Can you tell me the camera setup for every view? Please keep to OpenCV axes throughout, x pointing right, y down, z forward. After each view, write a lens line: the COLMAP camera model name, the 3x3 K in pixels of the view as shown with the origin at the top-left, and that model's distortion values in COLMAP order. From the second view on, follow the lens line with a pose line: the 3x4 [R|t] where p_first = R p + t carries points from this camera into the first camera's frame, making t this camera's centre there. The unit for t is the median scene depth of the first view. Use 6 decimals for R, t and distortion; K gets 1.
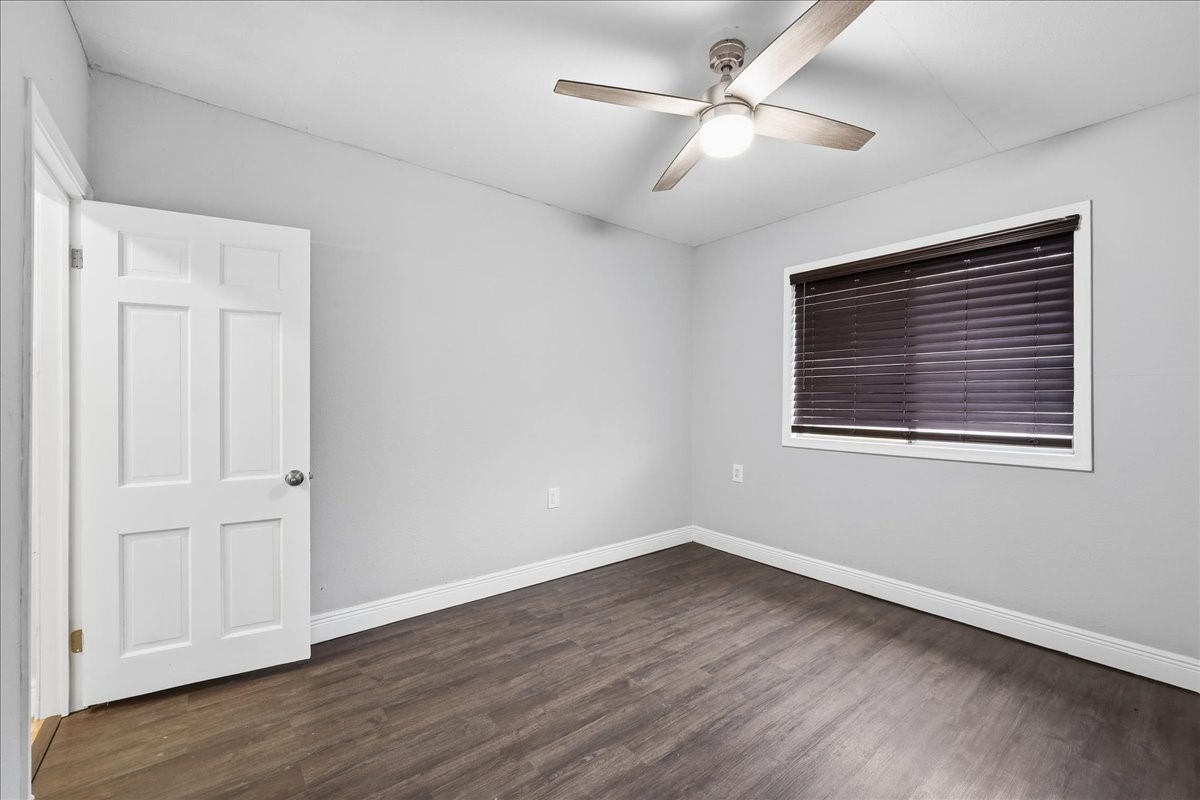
lens RADIAL K [[488.2, 0, 600.1], [0, 488.2, 397.4], [0, 0, 1]] dist [-0.000219, -0.000010]
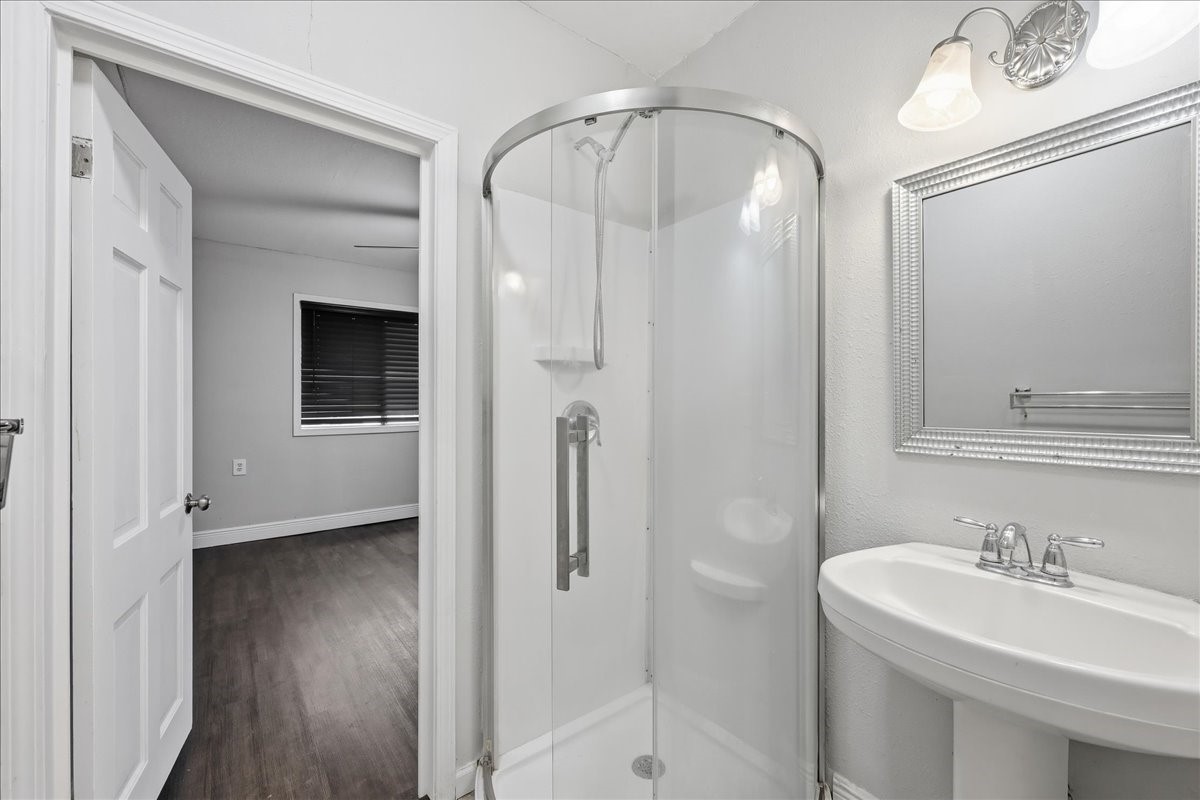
lens RADIAL K [[488.2, 0, 600.1], [0, 488.2, 397.4], [0, 0, 1]] dist [-0.000219, -0.000010]
pose [[0.008197, -0.004098, 0.999958, -1.010513], [-0.003465, 0.999985, 0.004127, -0.008374], [-0.999960, -0.003499, 0.008183, 0.242439]]
